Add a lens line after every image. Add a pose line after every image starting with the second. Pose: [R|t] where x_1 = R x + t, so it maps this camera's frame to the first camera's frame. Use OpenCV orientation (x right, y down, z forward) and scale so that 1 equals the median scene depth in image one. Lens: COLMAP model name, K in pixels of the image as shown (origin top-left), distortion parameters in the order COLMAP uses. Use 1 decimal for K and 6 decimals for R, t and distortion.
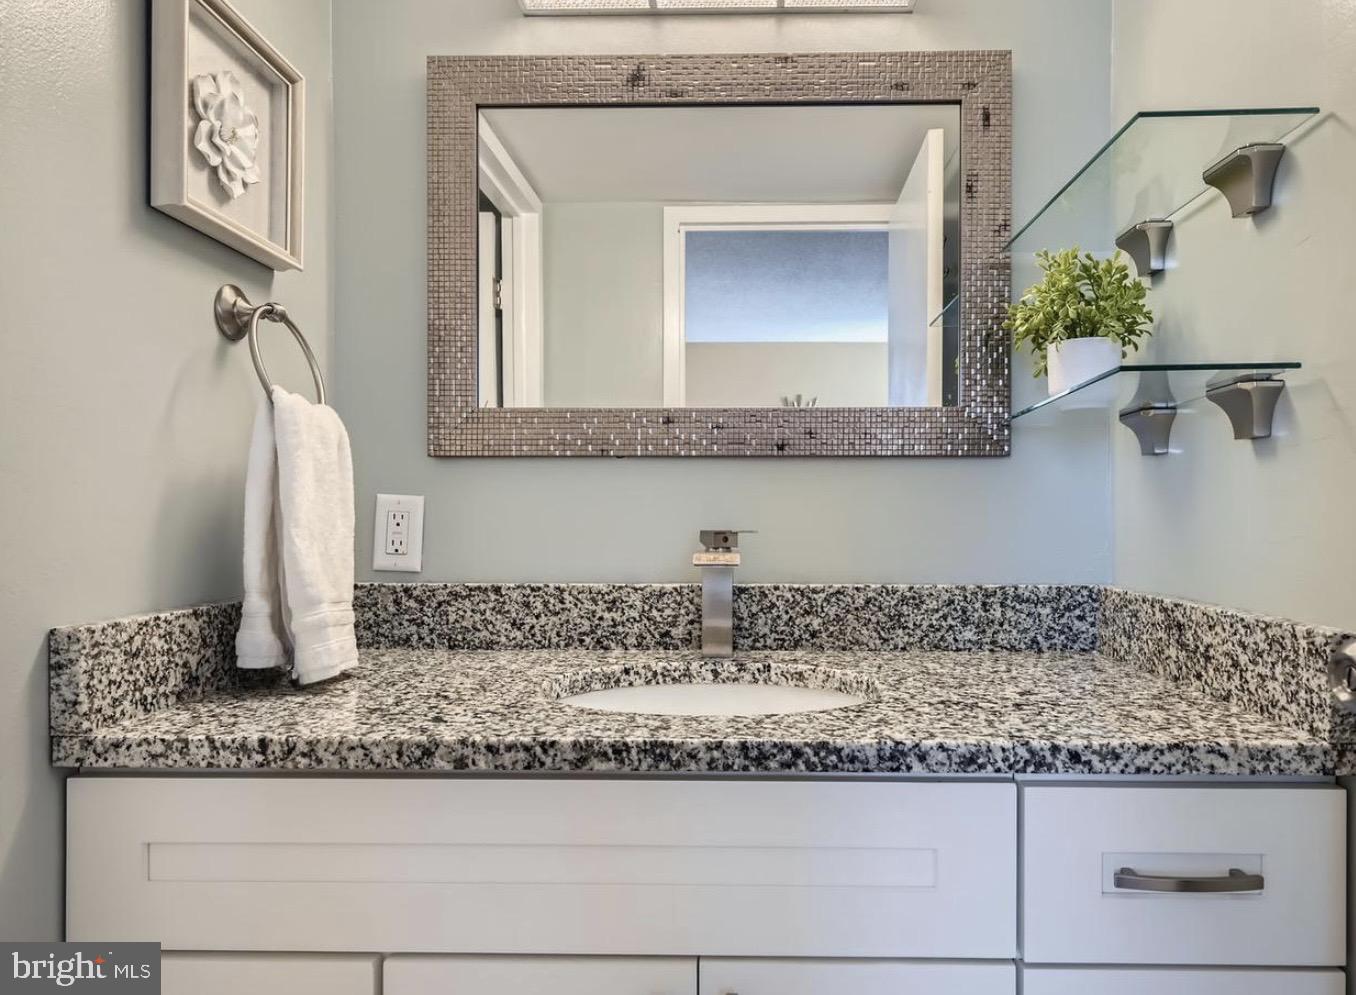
lens RADIAL K [[939.4, 0, 685.0], [0, 939.4, 507.2], [0, 0, 1]] dist [0.006811, -0.000259]
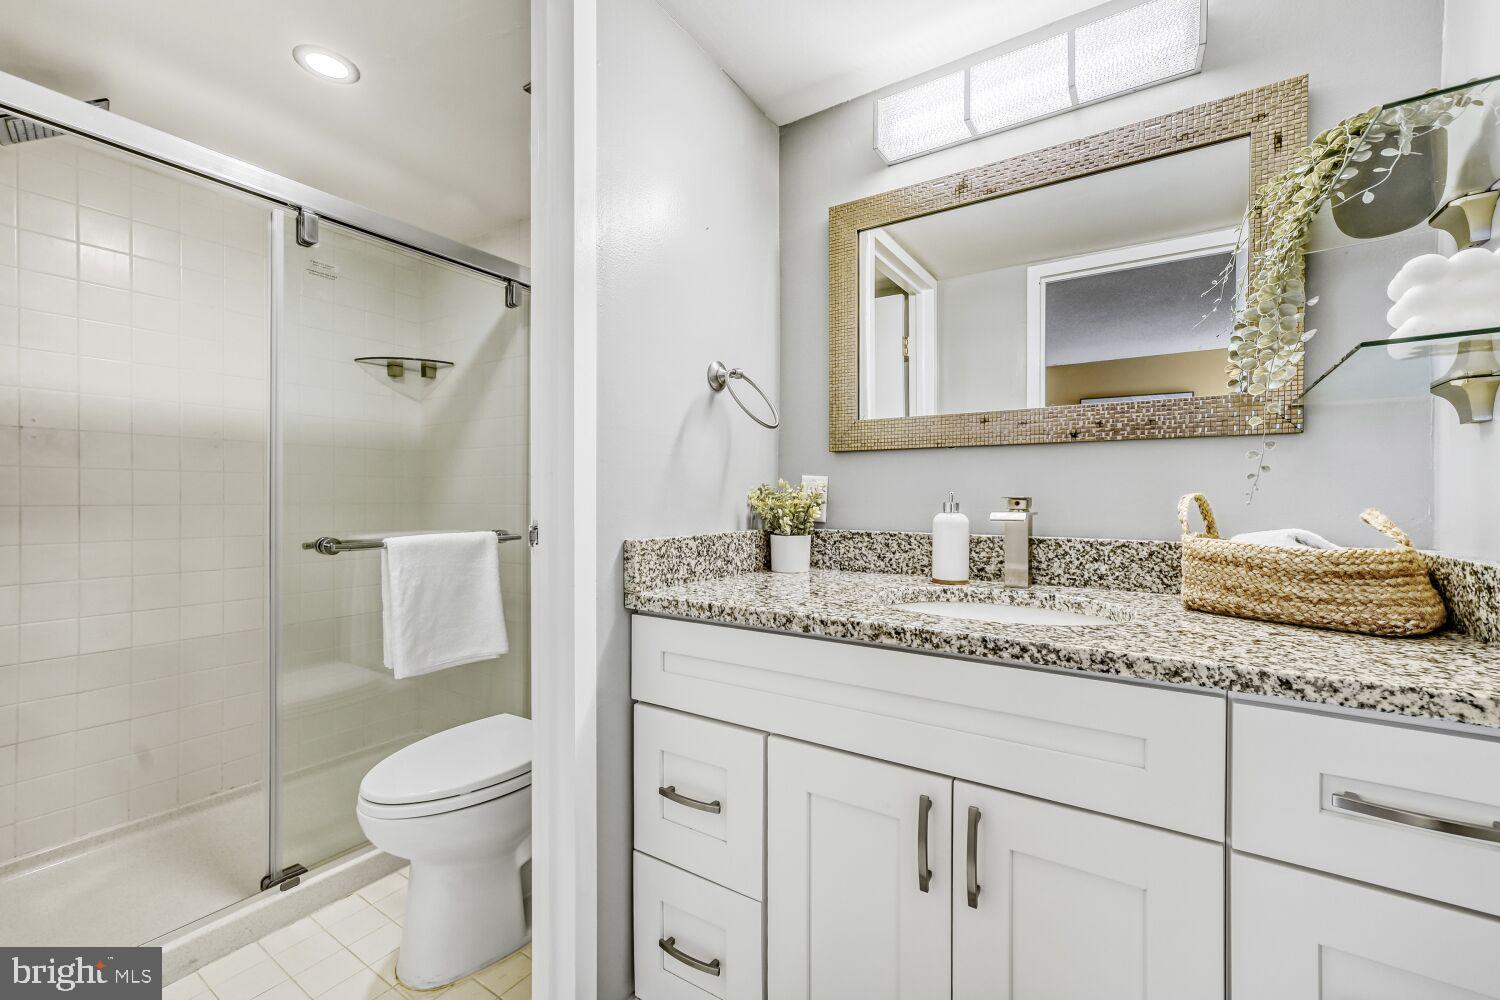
lens RADIAL K [[639.5, 0, 744.1], [0, 639.5, 498.6], [0, 0, 1]] dist [0.011869, 0.001647]
pose [[0.846250, 0.001684, -0.532783, 0.266962], [-0.000805, 0.999998, 0.001882, 0.034334], [0.532785, -0.001164, 0.846250, -0.031750]]
